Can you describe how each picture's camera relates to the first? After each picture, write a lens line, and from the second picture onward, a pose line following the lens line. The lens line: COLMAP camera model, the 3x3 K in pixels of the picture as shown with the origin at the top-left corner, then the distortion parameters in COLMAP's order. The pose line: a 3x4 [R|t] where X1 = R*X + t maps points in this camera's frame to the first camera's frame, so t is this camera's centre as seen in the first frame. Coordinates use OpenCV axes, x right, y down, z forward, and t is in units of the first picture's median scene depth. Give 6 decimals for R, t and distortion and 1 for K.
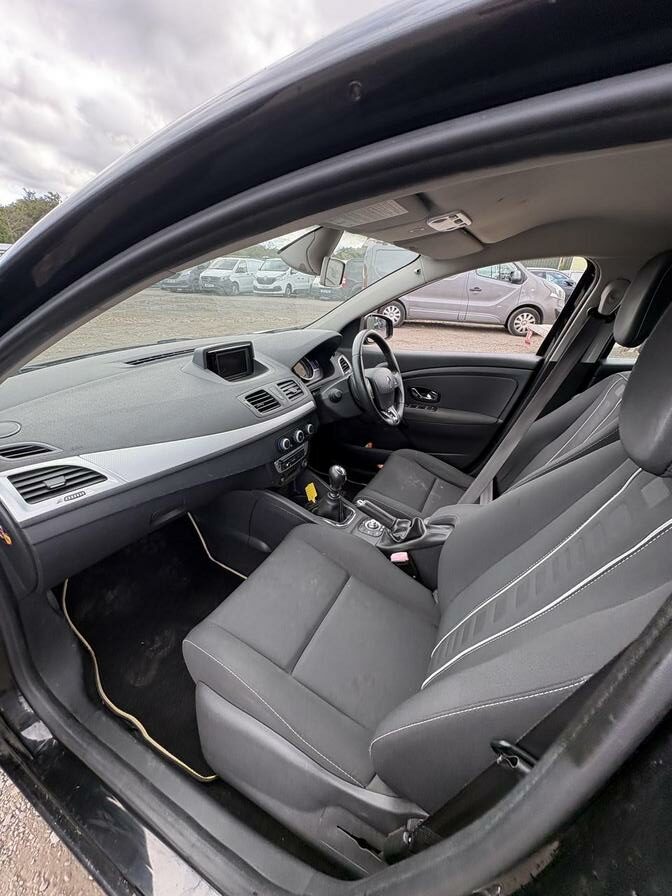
lens RADIAL K [[360.5, 0, 340.5], [0, 360.5, 445.2], [0, 0, 1]] dist [0.003296, -0.000542]
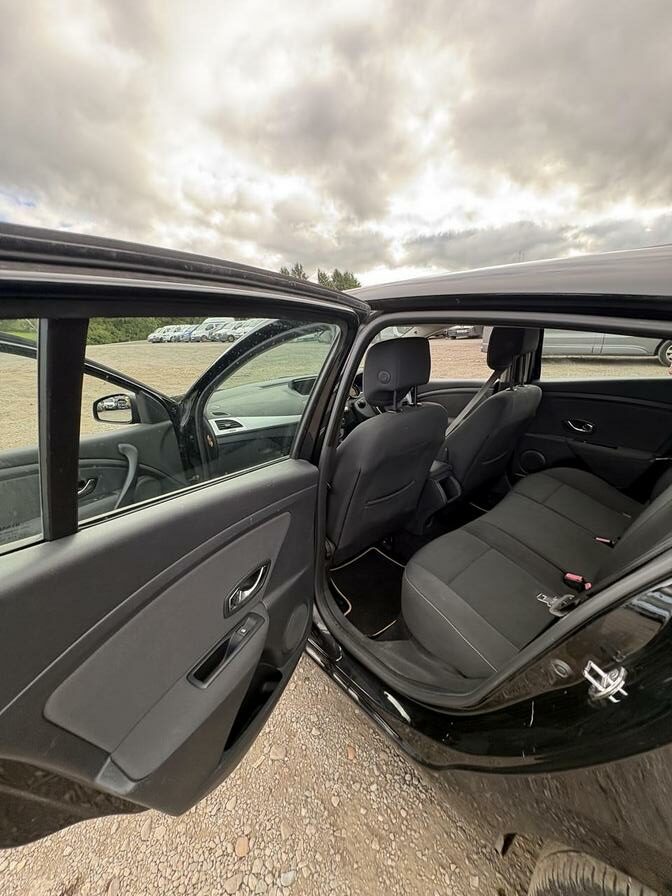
lens RADIAL K [[360.5, 0, 330.9], [0, 360.5, 448.3], [0, 0, 1]] dist [0.003296, -0.000542]
pose [[0.919702, 0.045805, -0.389935, 0.541561], [-0.084943, 0.992863, -0.083717, 0.231393], [0.383317, 0.110117, 0.917029, -0.640261]]
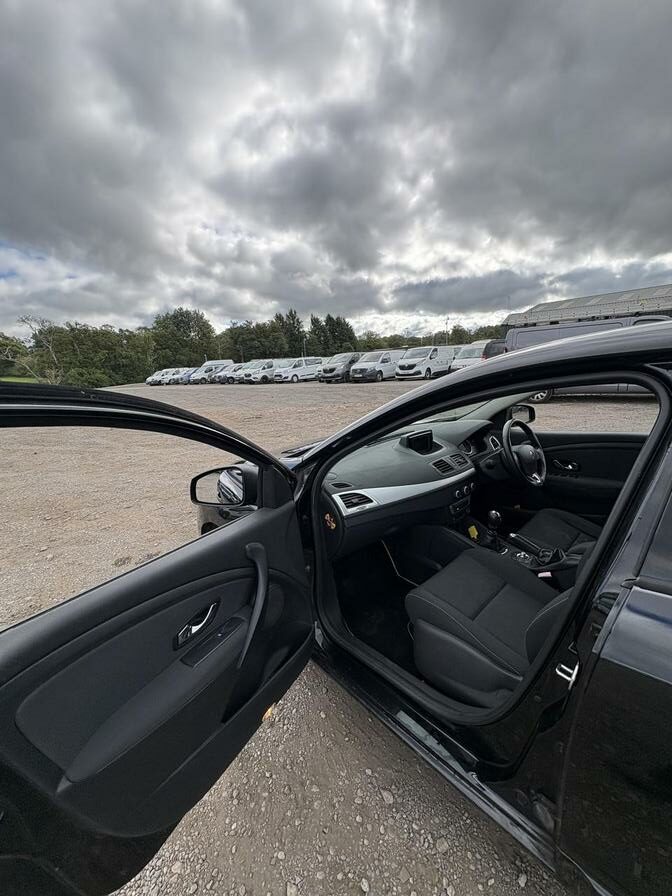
lens RADIAL K [[360.5, 0, 334.6], [0, 360.5, 441.2], [0, 0, 1]] dist [0.003296, -0.000542]
pose [[0.926927, -0.018001, -0.374809, -0.047291], [-0.064029, 0.976613, -0.205250, 0.106213], [0.369738, 0.214250, 0.904097, -0.544570]]
